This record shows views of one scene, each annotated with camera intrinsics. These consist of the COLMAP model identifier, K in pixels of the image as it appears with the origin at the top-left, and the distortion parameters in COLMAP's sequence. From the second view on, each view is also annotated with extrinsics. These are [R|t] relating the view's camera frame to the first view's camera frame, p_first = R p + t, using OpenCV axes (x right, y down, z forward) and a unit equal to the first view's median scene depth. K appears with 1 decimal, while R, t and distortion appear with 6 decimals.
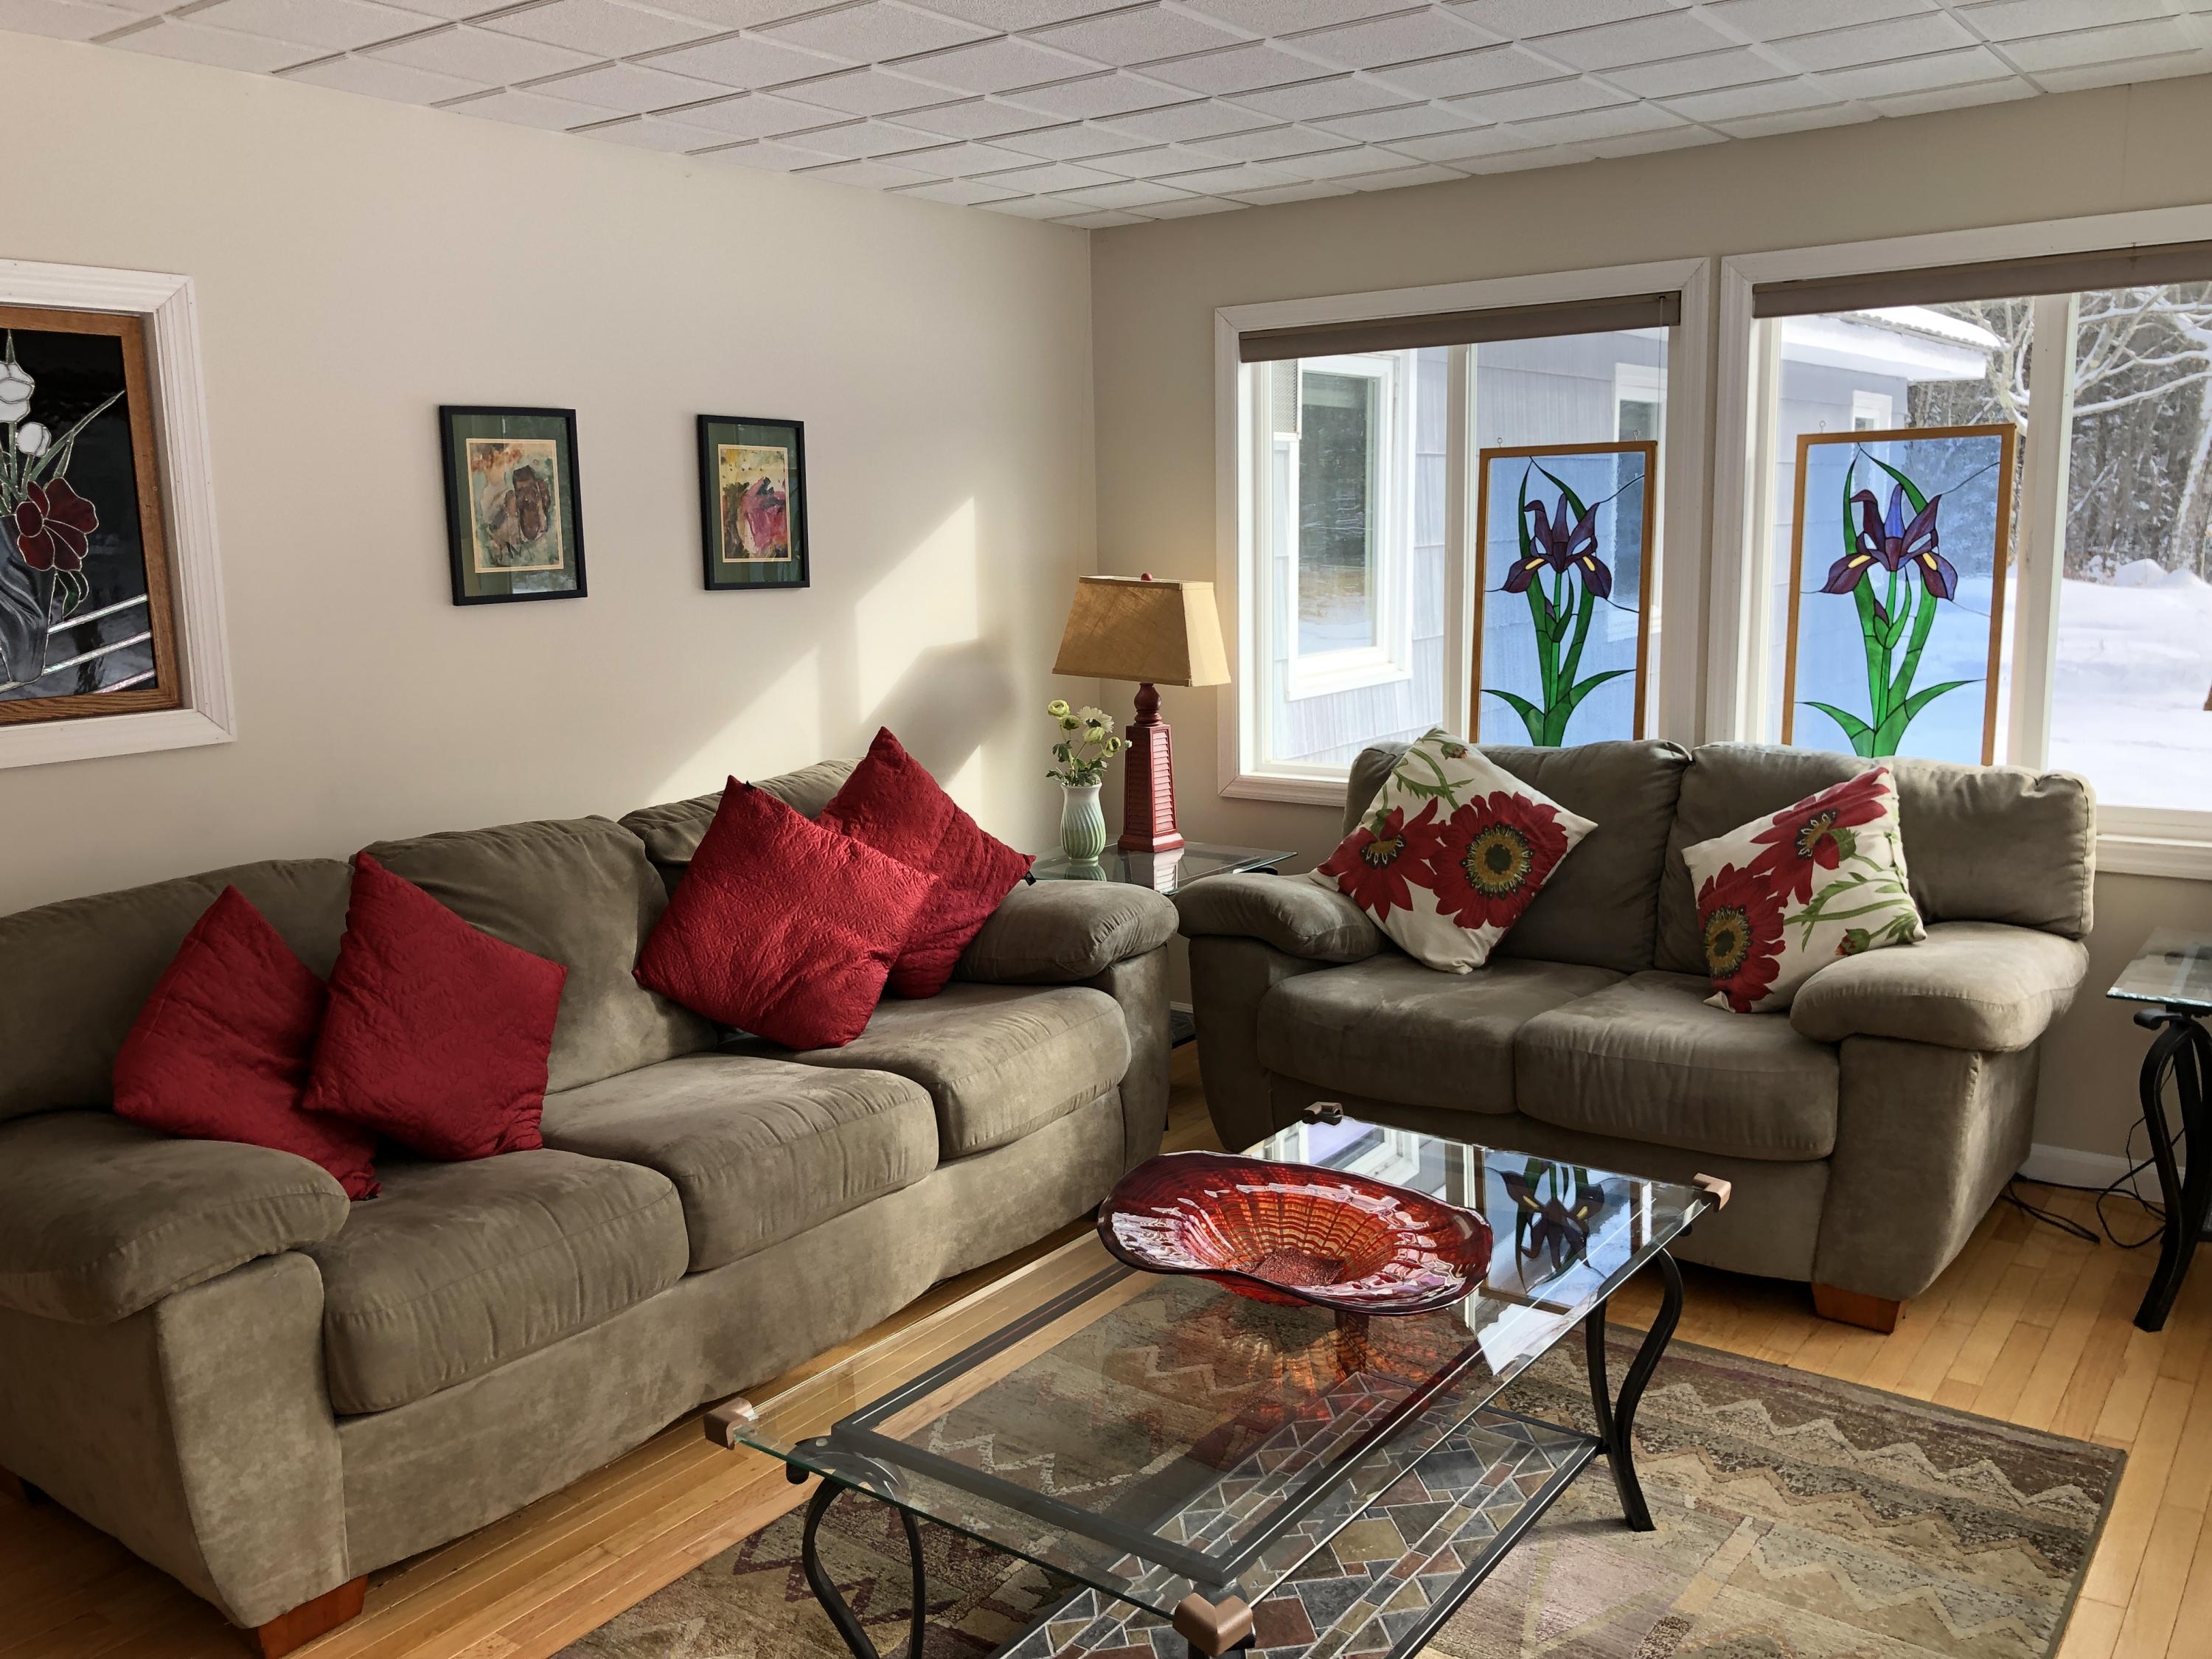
lens RADIAL K [[1829.3, 0, 1119.5], [0, 1829.3, 831.6], [0, 0, 1]] dist [-0.015017, -0.001707]
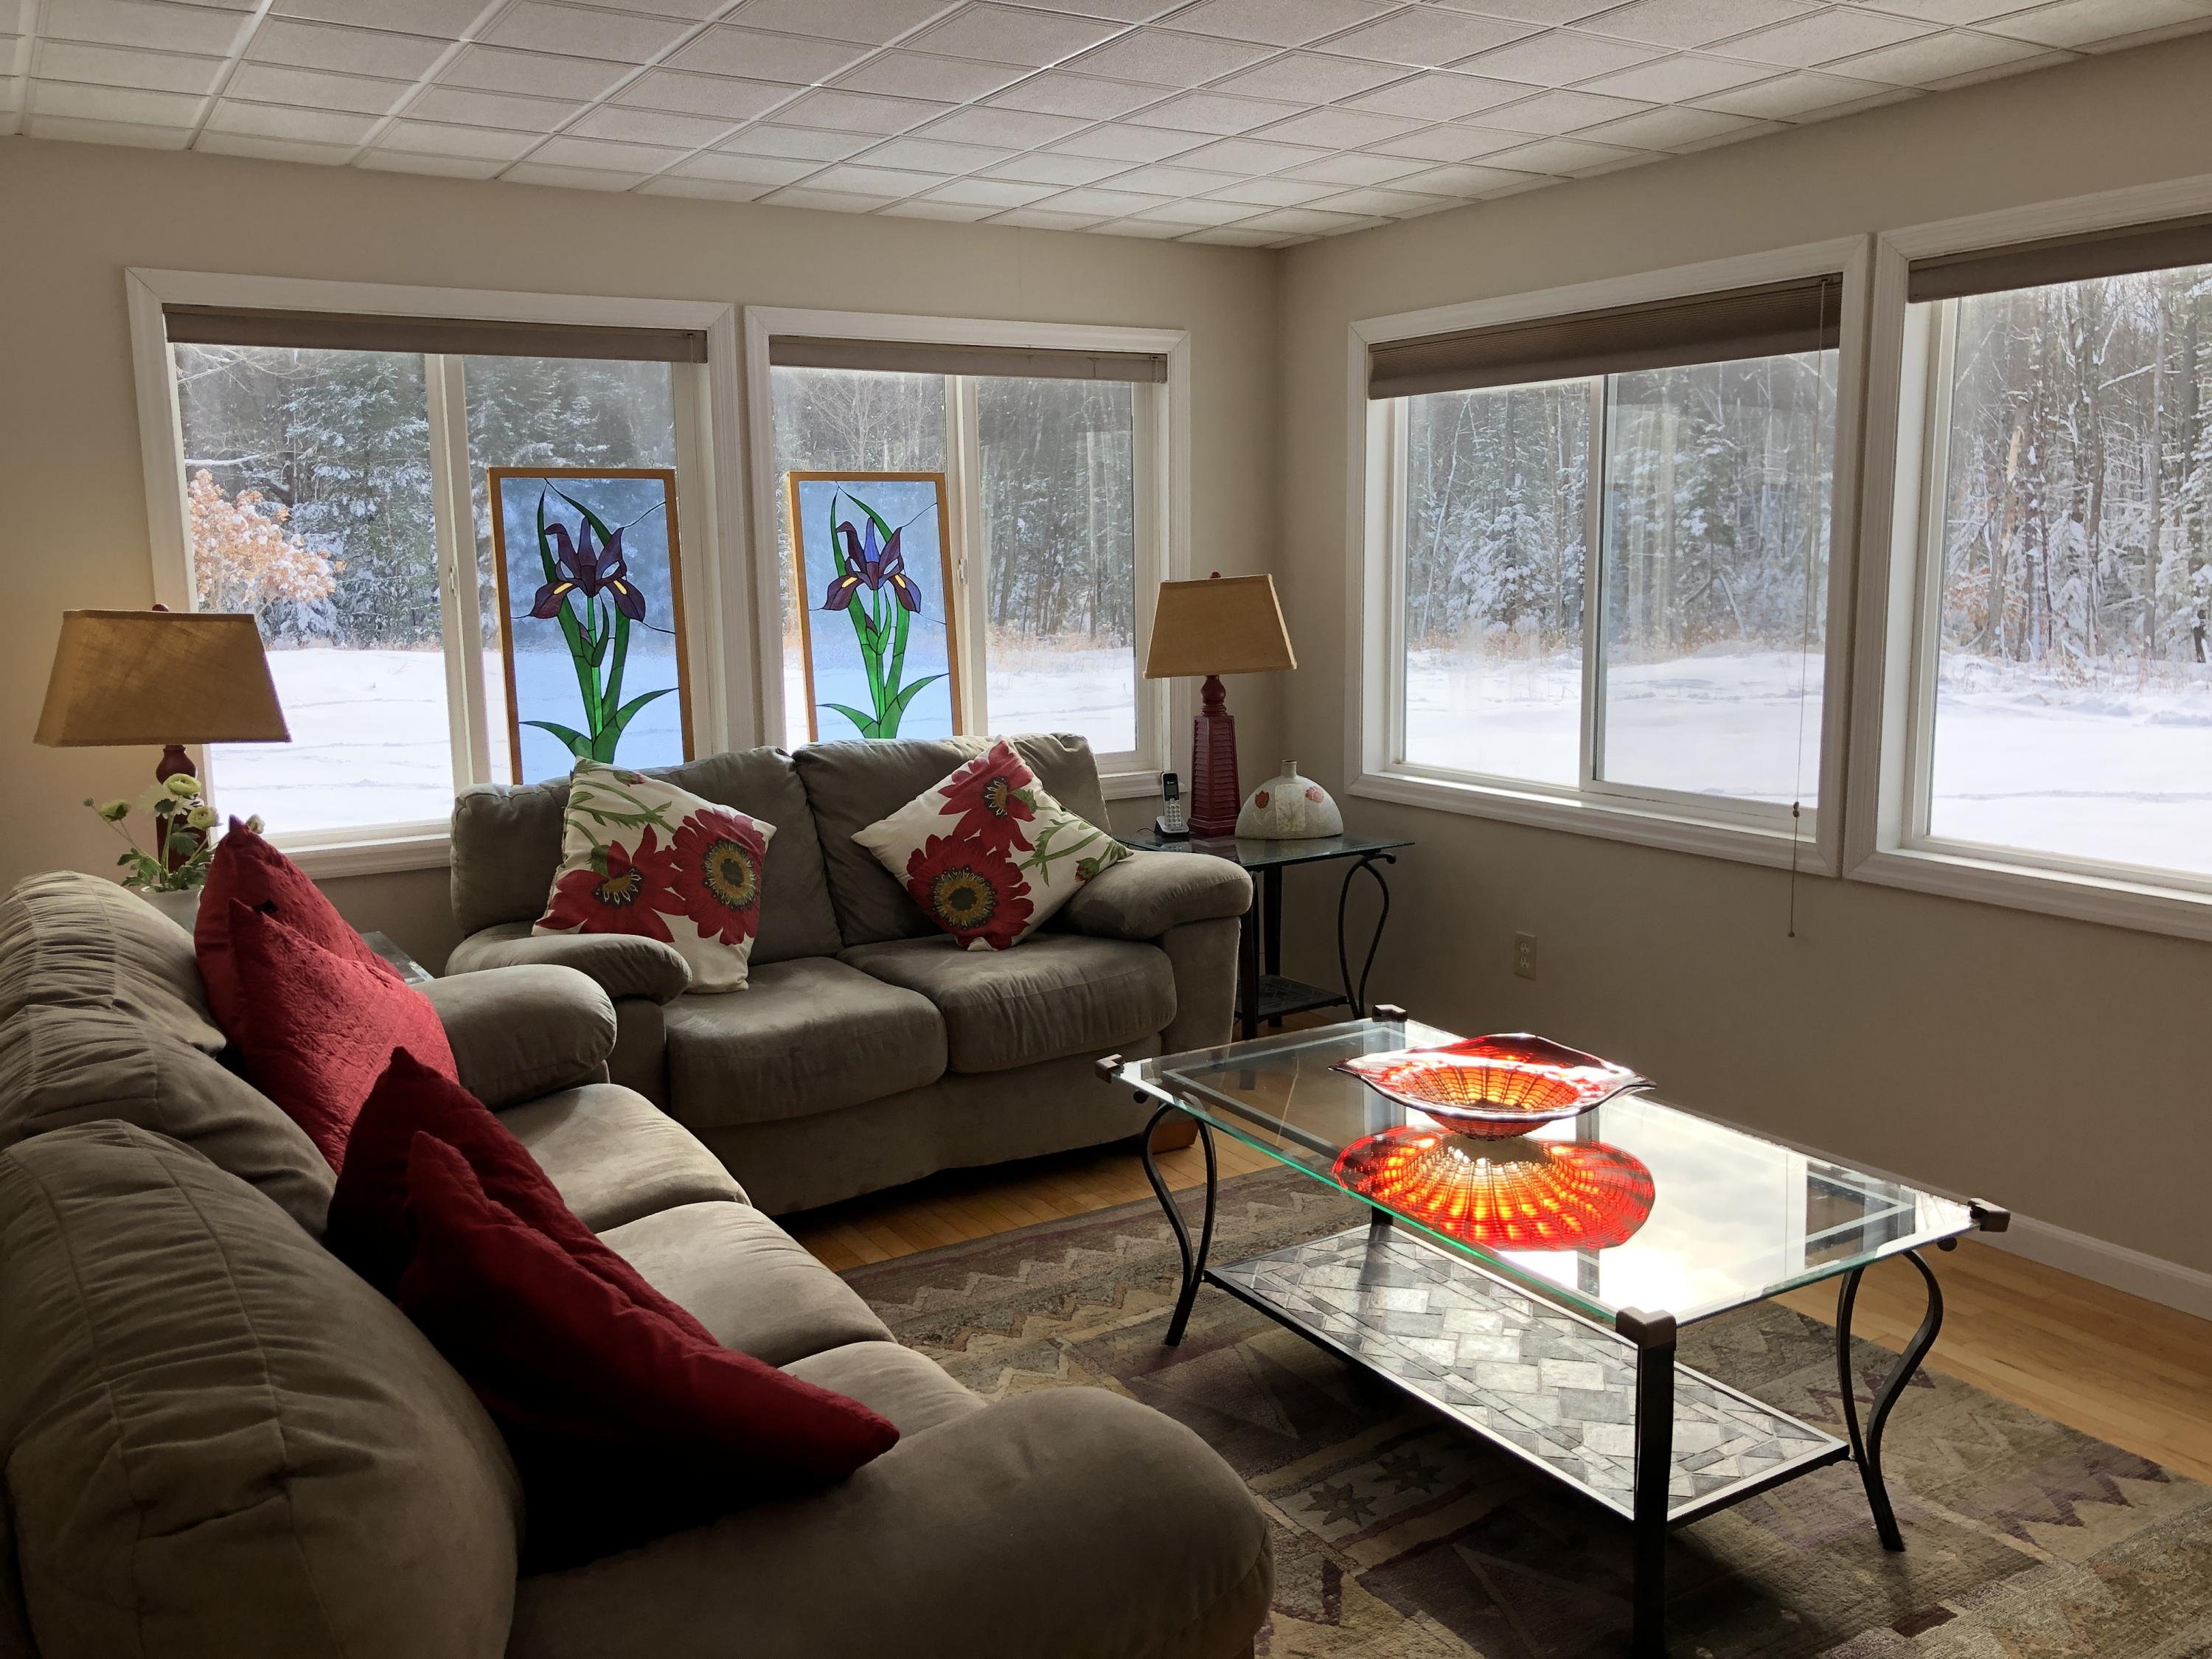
lens RADIAL K [[1829.3, 0, 1121.6], [0, 1829.3, 833.4], [0, 0, 1]] dist [-0.015017, -0.001707]
pose [[0.374714, -0.126735, 0.918438, -0.635824], [0.150714, 0.985764, 0.074536, -0.049492], [-0.914809, 0.110492, 0.388480, 0.398070]]
